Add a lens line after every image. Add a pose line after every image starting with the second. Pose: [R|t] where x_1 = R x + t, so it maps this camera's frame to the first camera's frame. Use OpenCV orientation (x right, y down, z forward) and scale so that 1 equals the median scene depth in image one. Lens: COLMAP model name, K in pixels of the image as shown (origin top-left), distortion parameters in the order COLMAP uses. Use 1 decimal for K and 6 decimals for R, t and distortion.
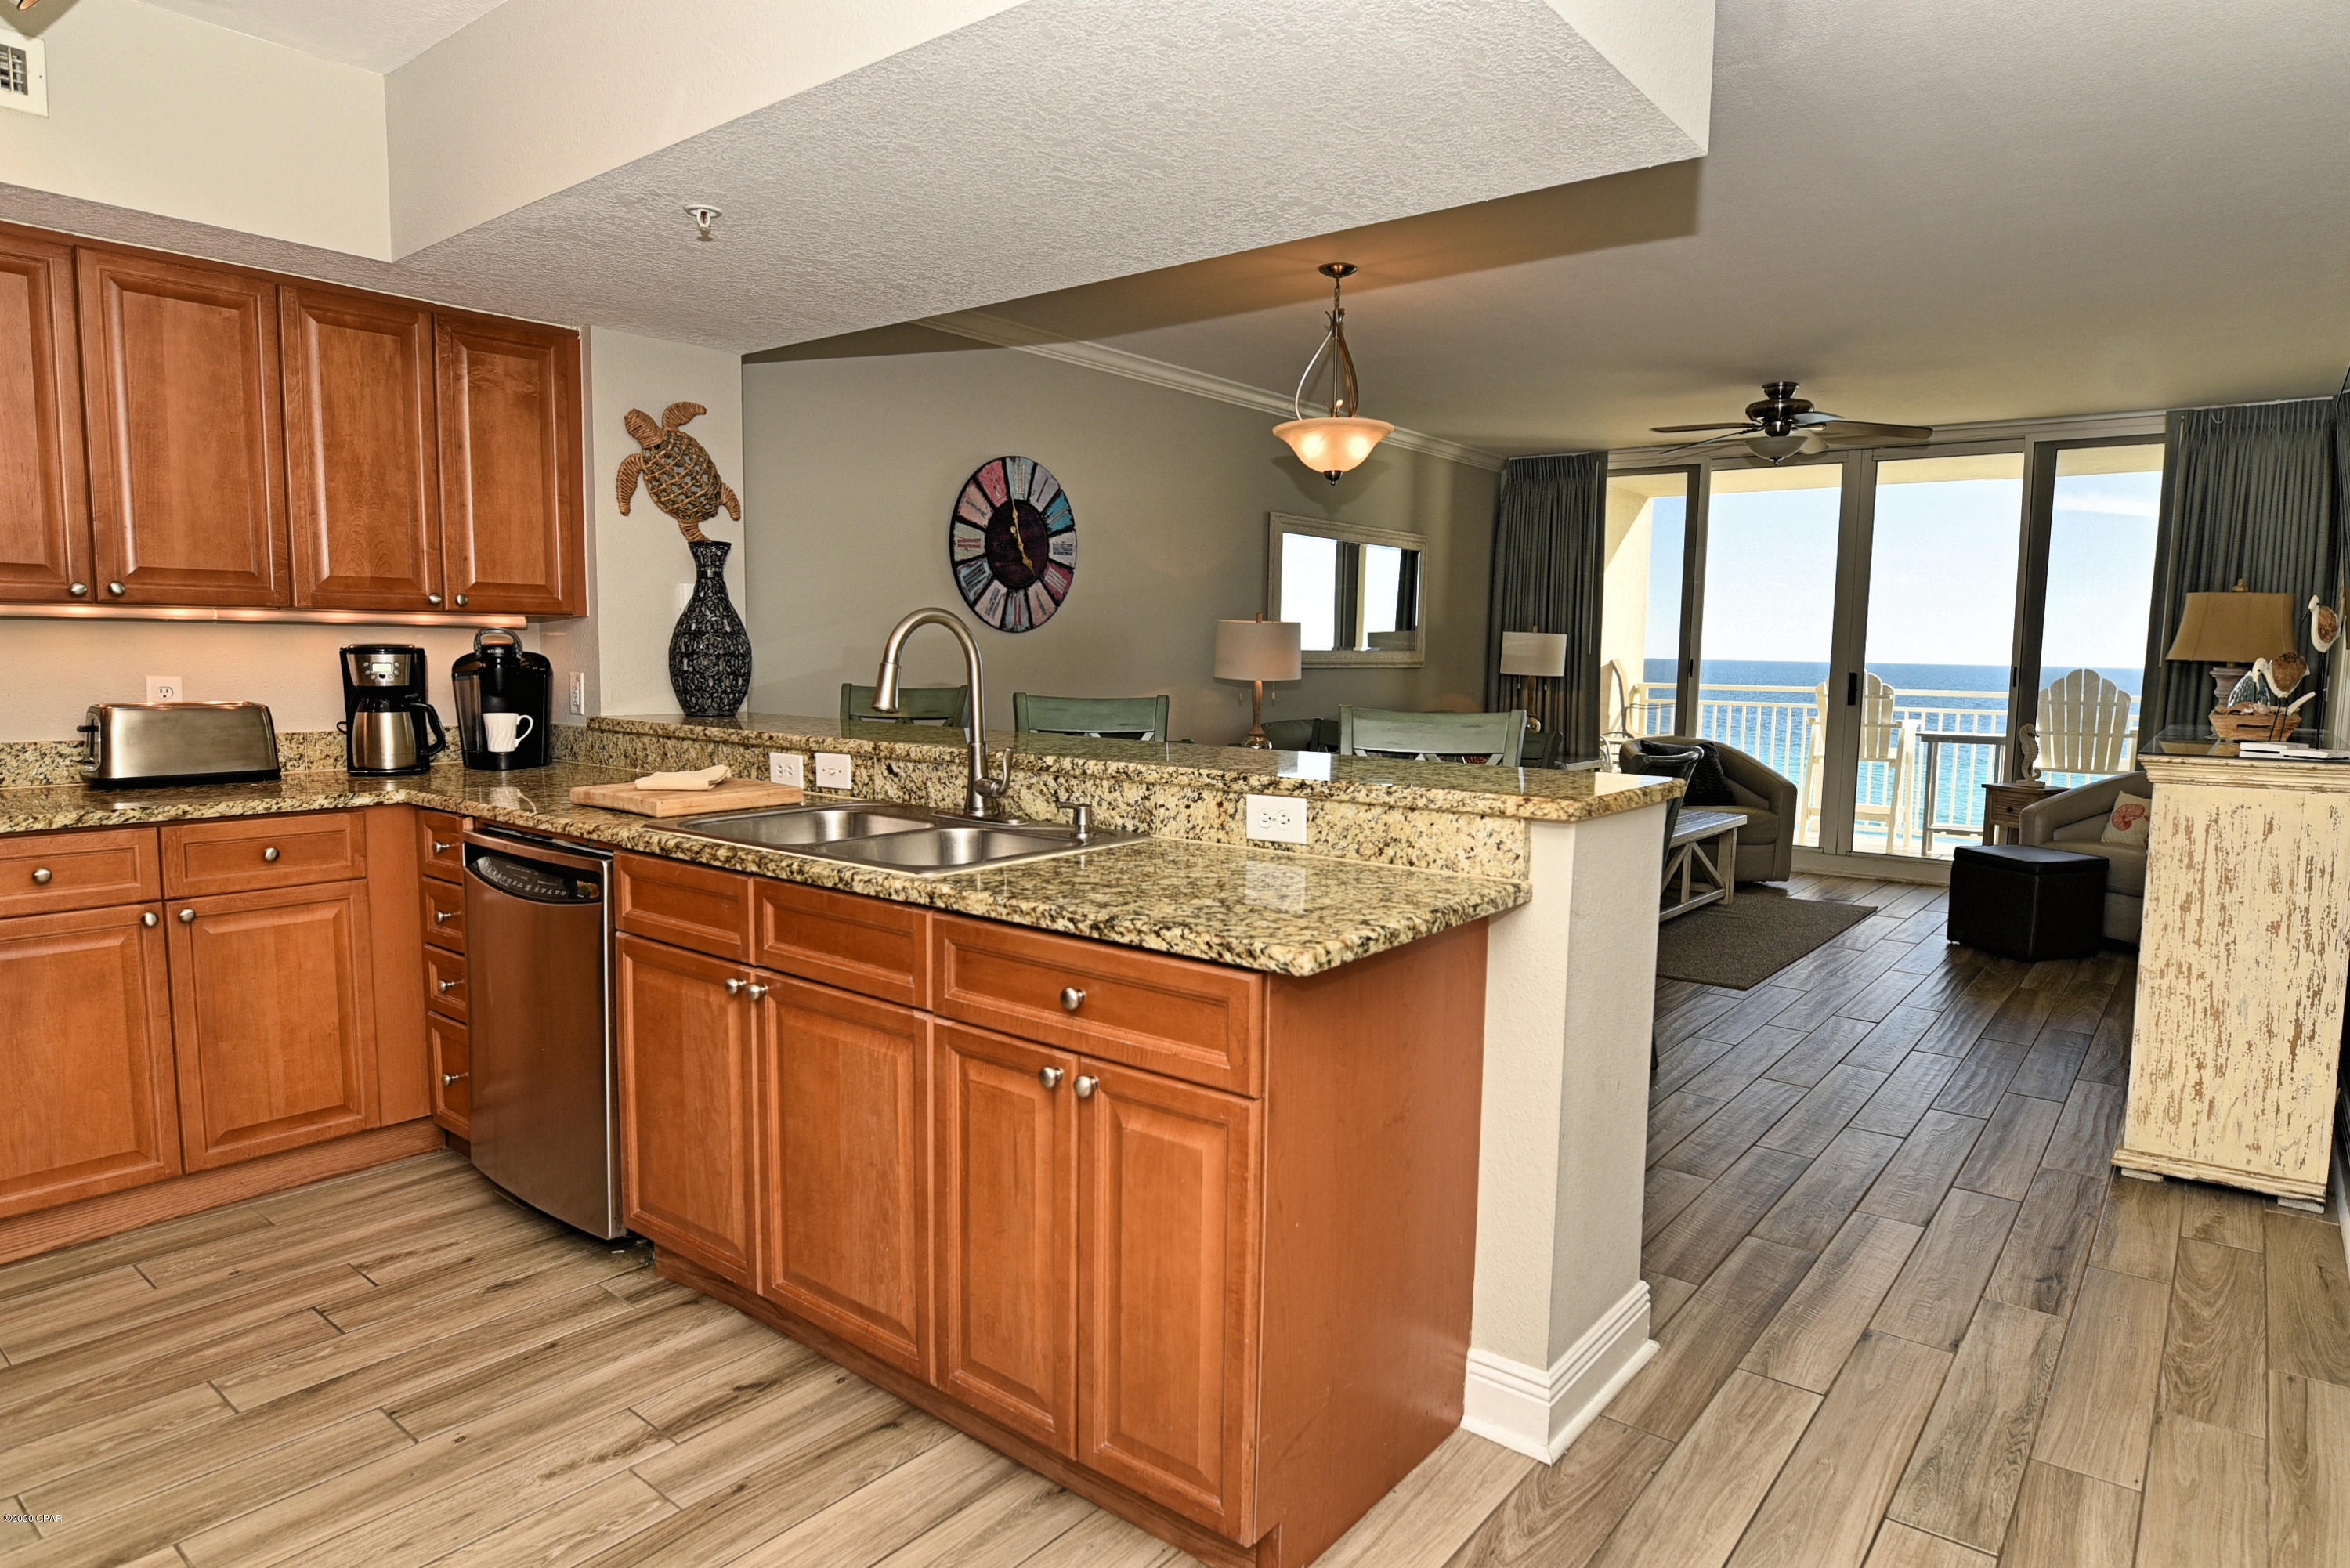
lens RADIAL K [[1357.0, 0, 1182.2], [0, 1357.0, 793.5], [0, 0, 1]] dist [-0.031453, 0.009647]
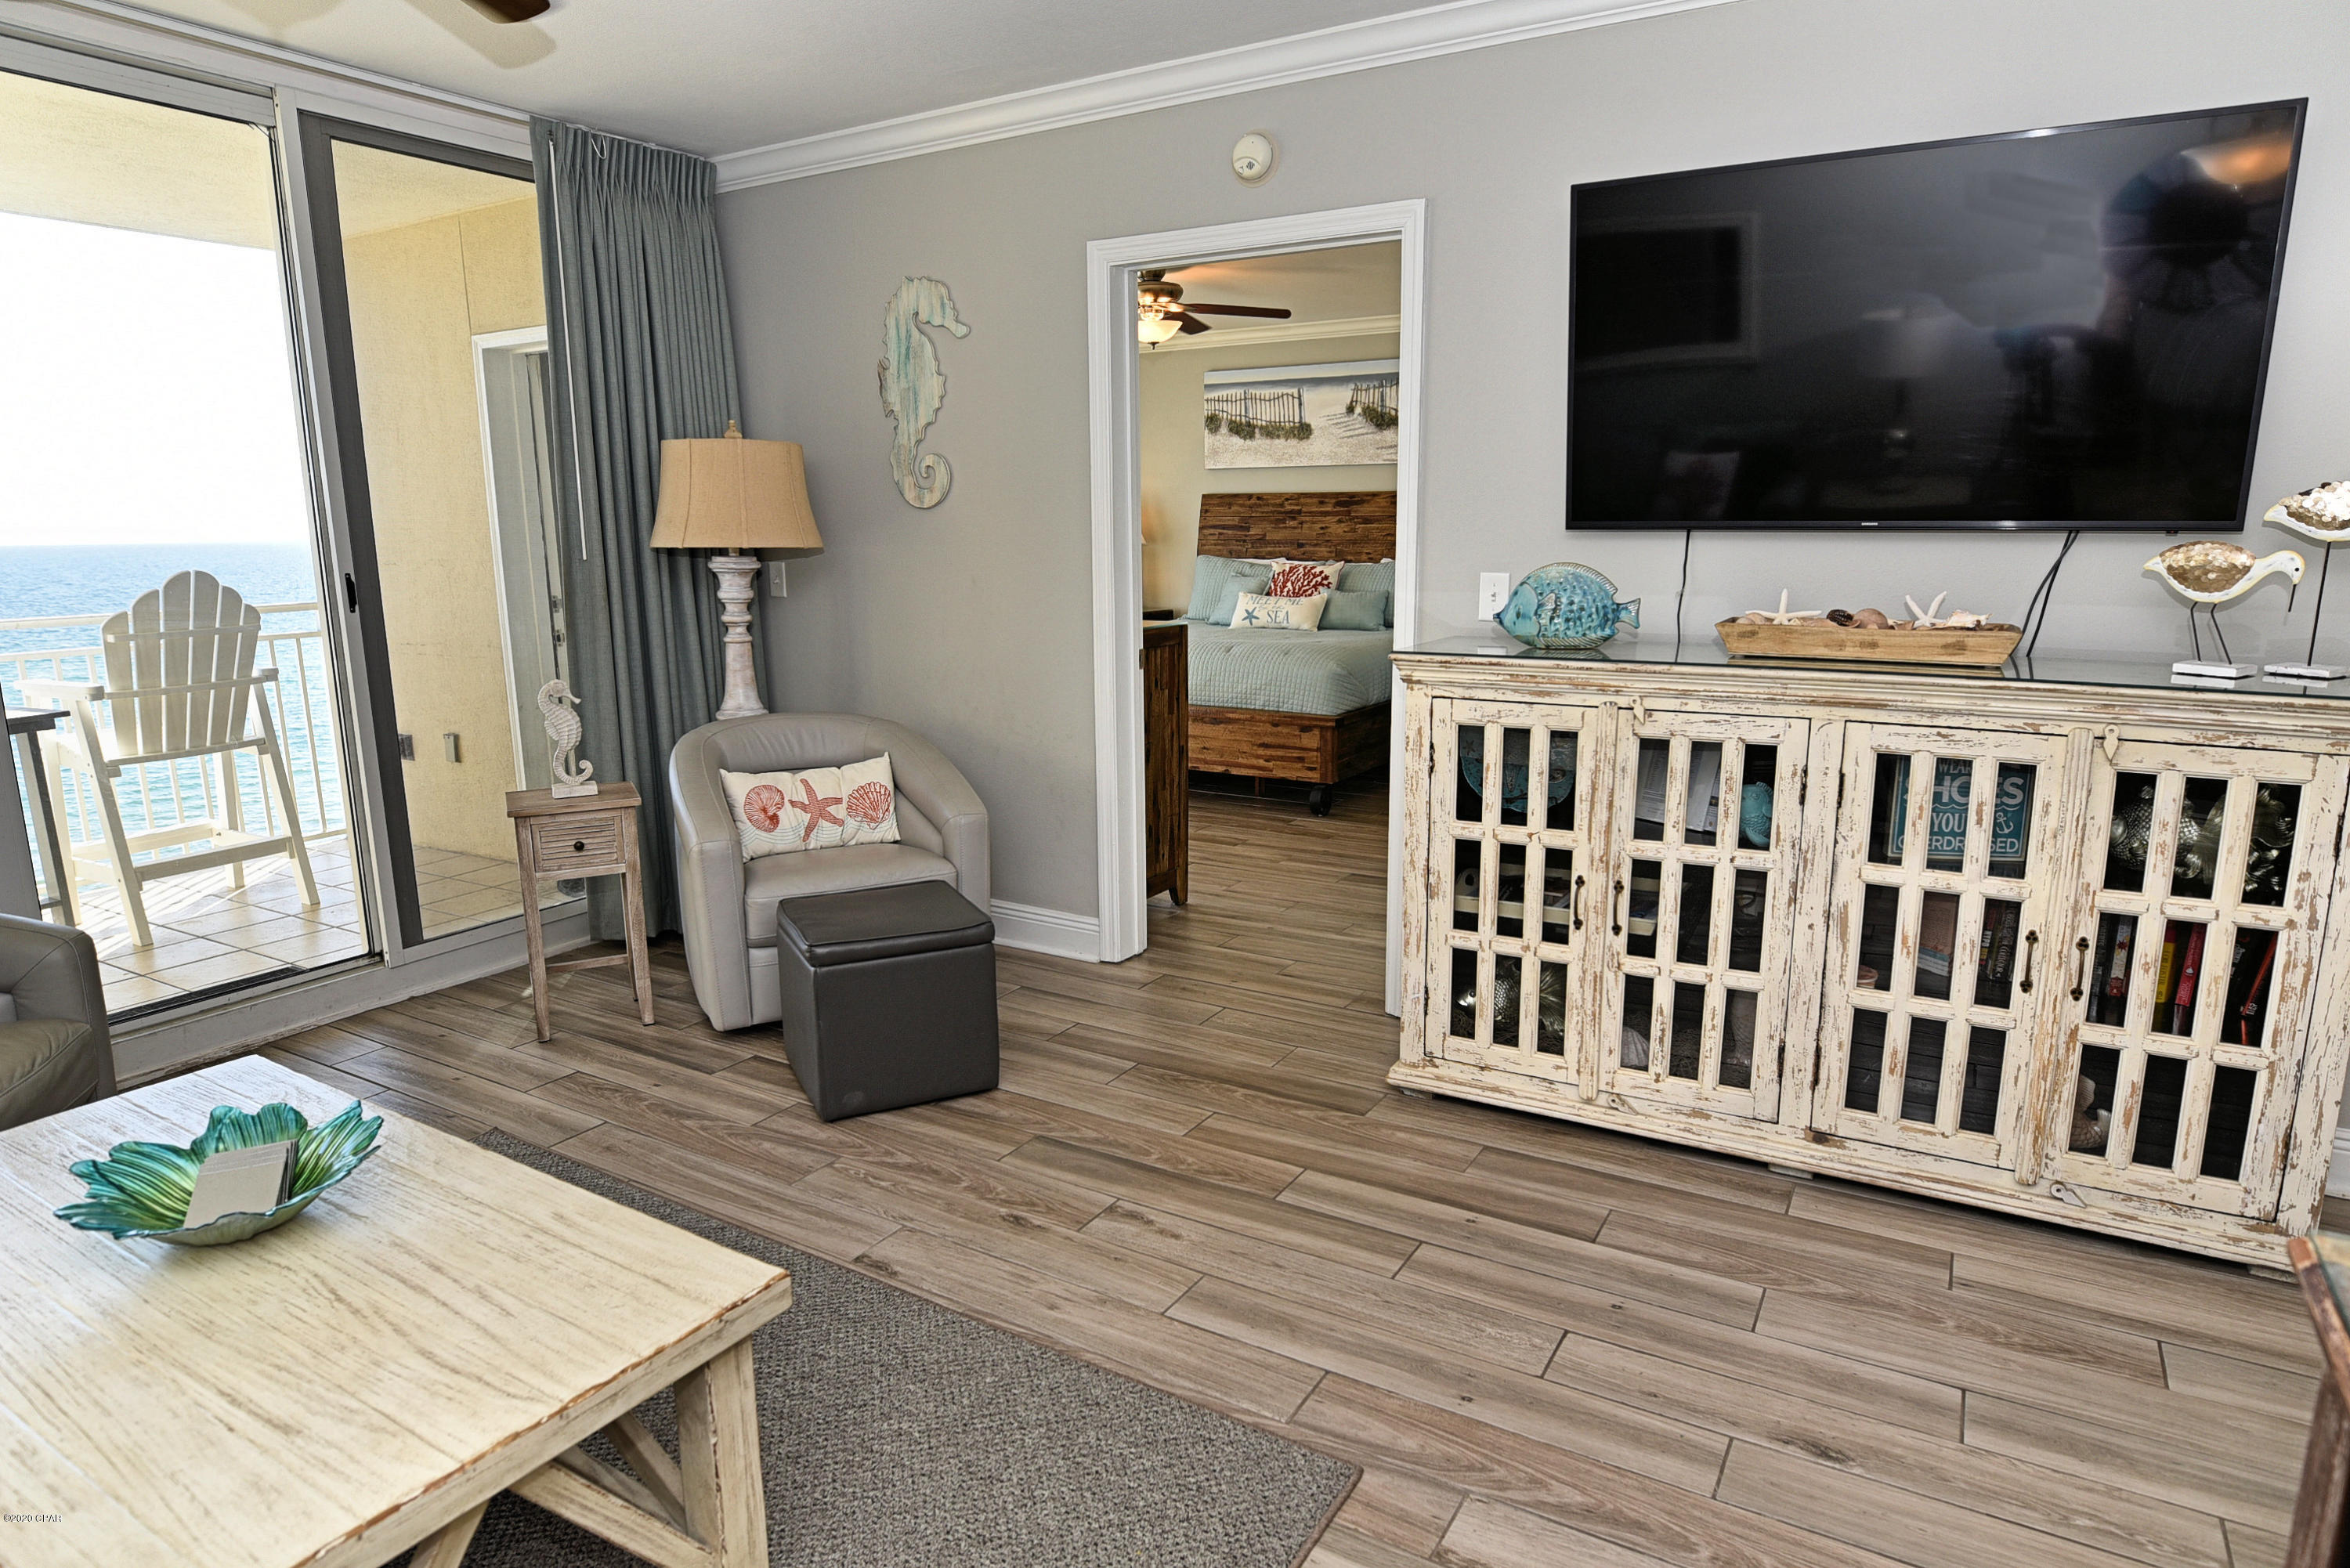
lens RADIAL K [[1357.0, 0, 1182.2], [0, 1357.0, 793.5], [0, 0, 1]] dist [-0.031453, 0.009647]
pose [[-0.132309, -0.209650, 0.968783, 0.171314], [0.113129, 0.967795, 0.224887, -0.249778], [-0.984731, 0.139353, -0.104331, 2.036974]]
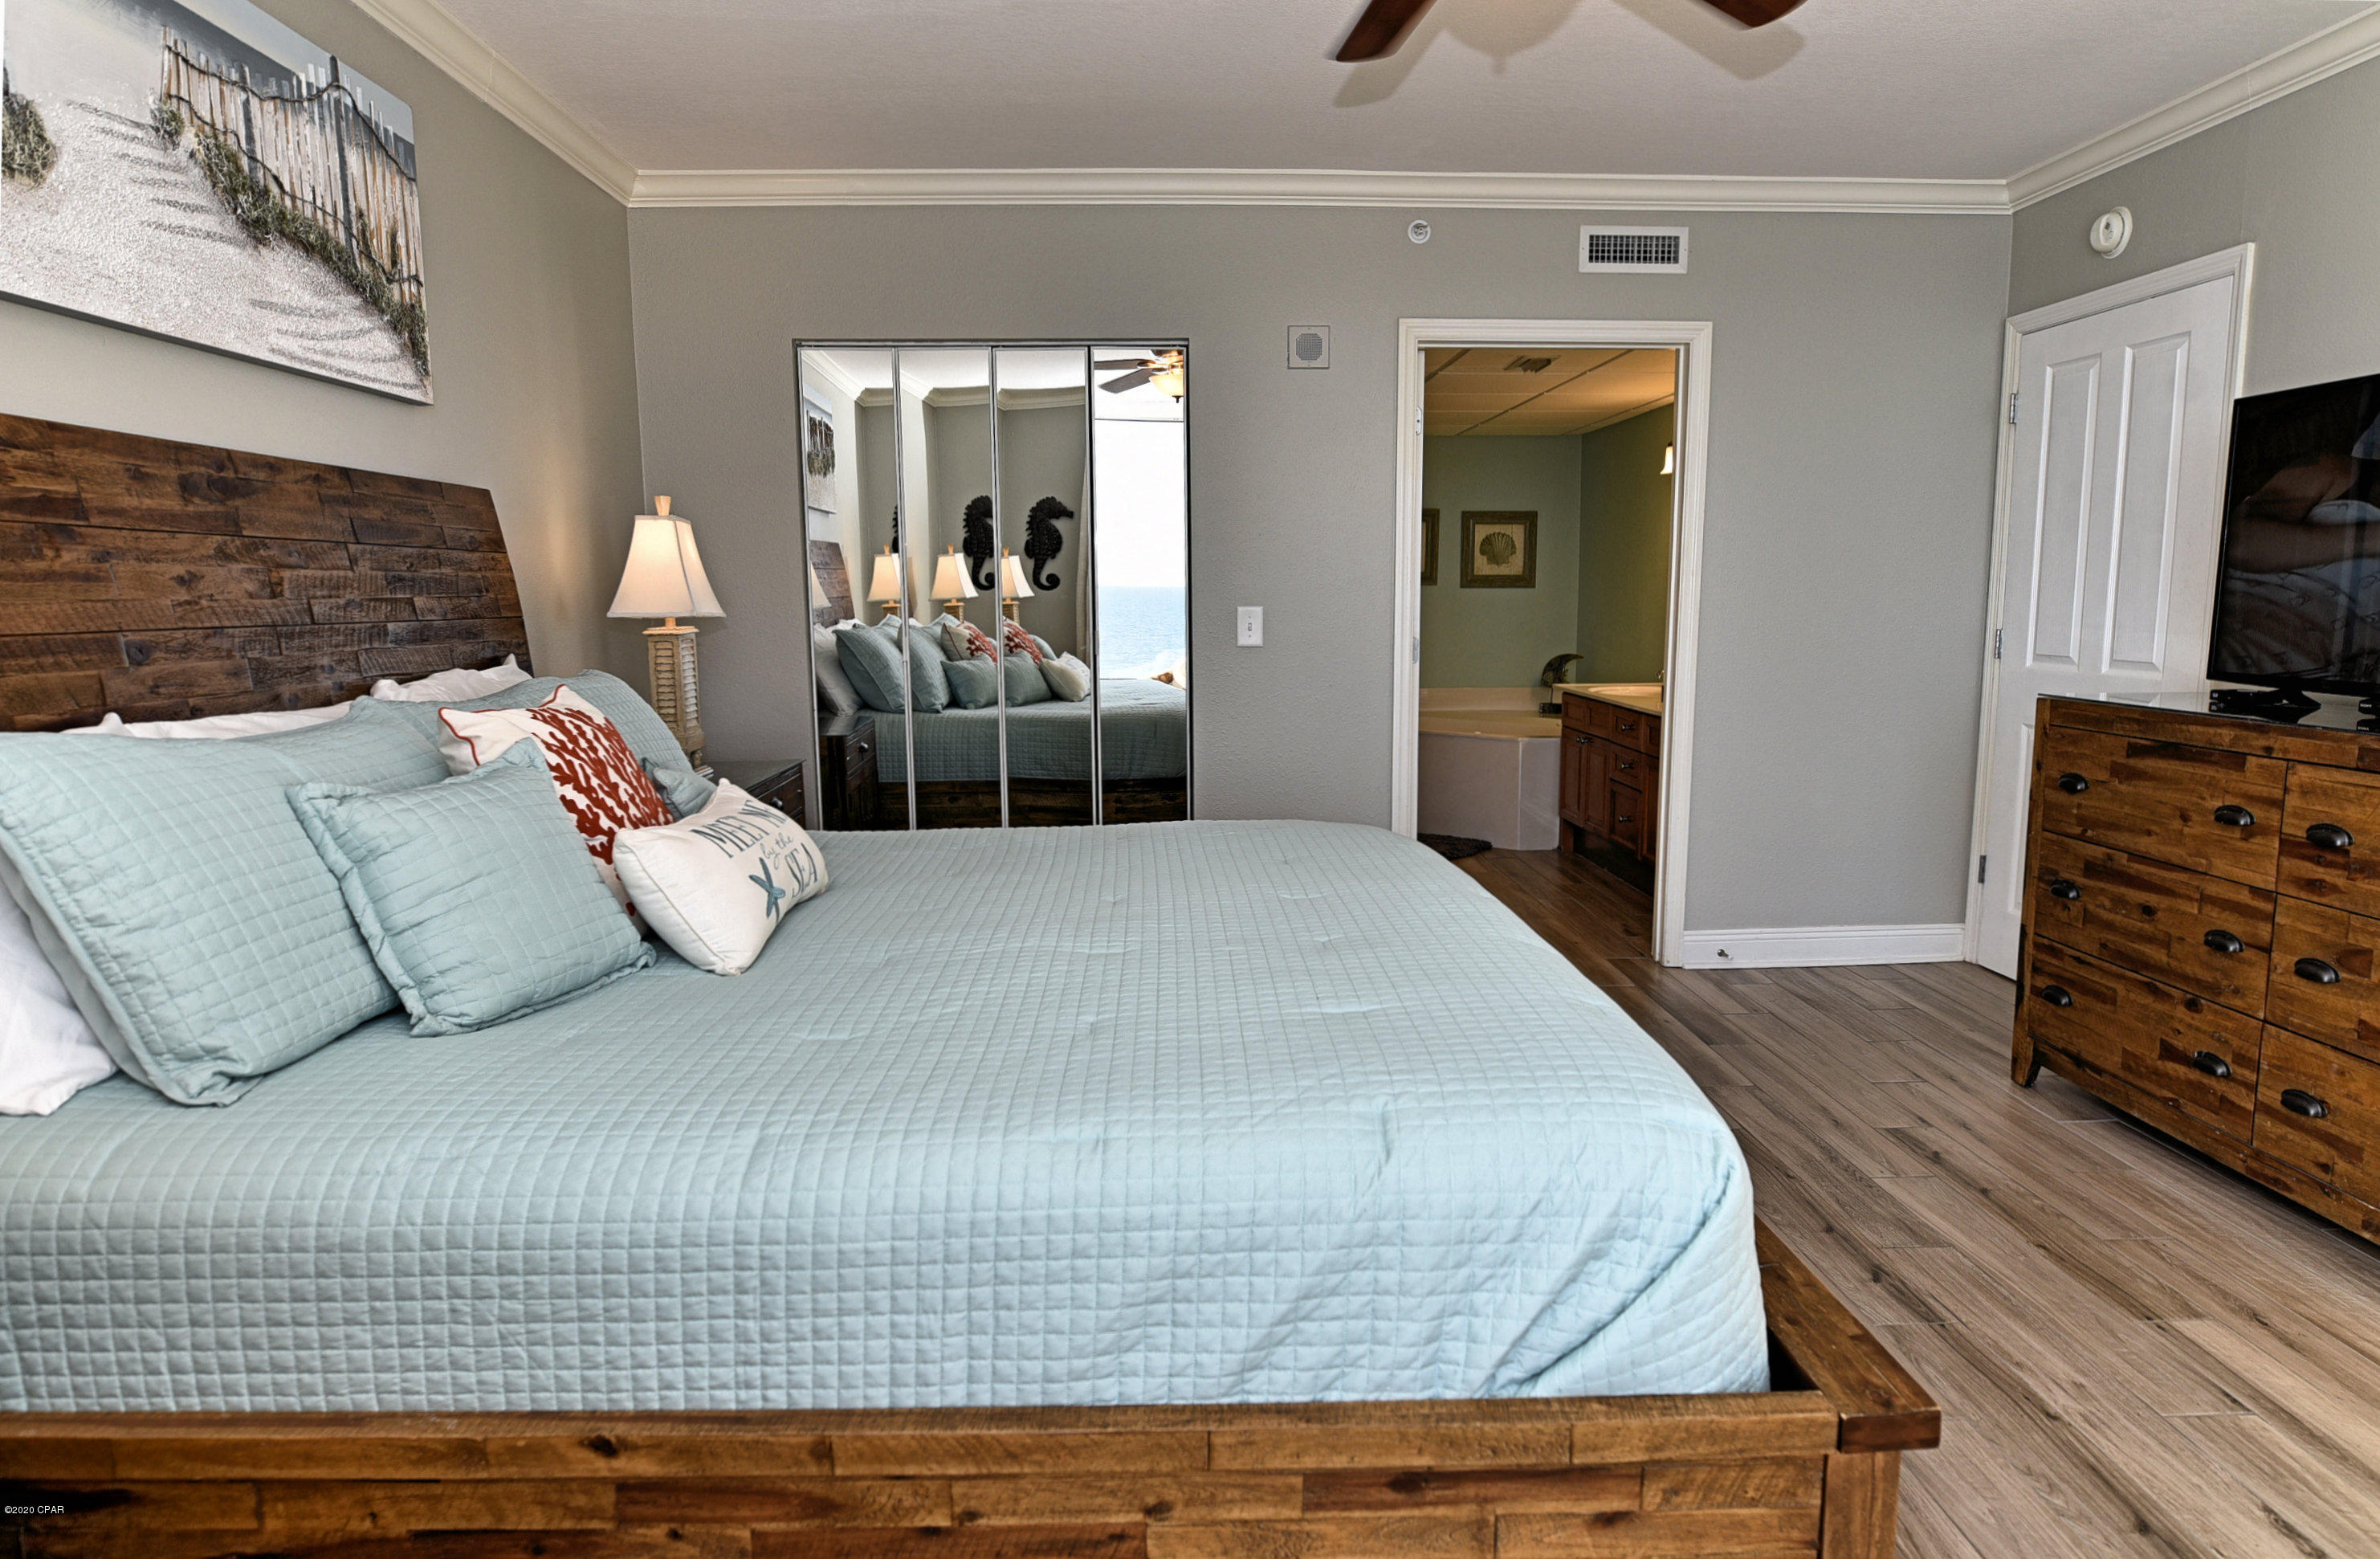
lens RADIAL K [[1387.4, 0, 1190.0], [0, 1387.4, 779.5], [0, 0, 1]] dist [-0.003068, -0.000609]
pose [[-0.759448, 0.077092, -0.645984, 3.379149], [-0.076251, 0.975562, 0.206069, -0.197741], [0.646084, 0.205755, -0.735011, 2.273953]]
